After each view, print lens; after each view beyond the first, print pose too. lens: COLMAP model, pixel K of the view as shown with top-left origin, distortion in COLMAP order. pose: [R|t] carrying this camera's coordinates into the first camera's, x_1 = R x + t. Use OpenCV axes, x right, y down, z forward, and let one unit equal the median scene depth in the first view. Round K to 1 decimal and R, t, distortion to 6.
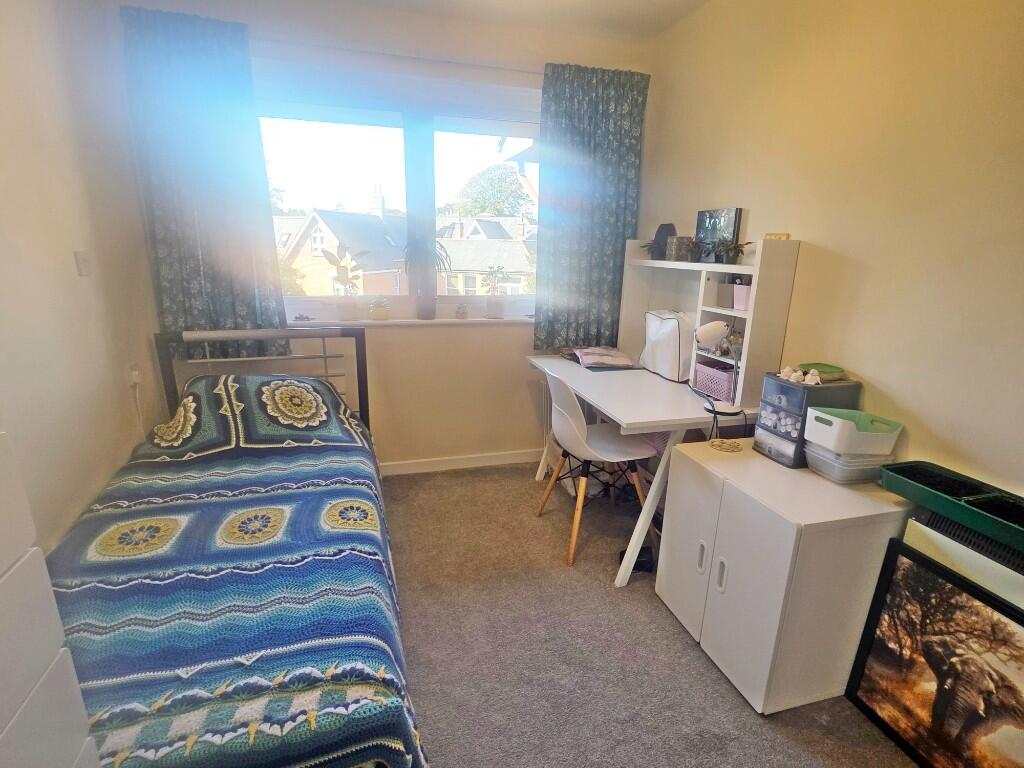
lens RADIAL K [[520.3, 0, 511.1], [0, 520.3, 388.5], [0, 0, 1]] dist [0.001342, -0.000093]
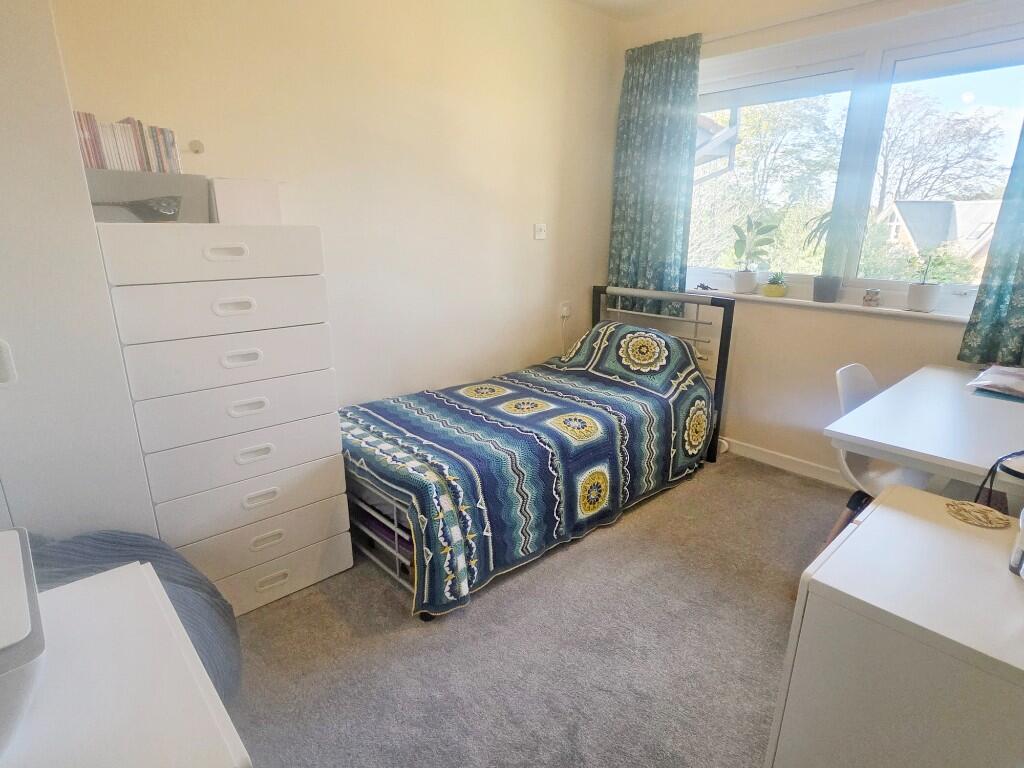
lens RADIAL K [[561.4, 0, 516.4], [0, 561.4, 379.9], [0, 0, 1]] dist [0.000512, -0.000587]
pose [[0.445061, 0.221651, -0.867635, 0.628497], [-0.235606, 0.963732, 0.125344, -0.001884], [0.863950, 0.148634, 0.481142, 0.150257]]
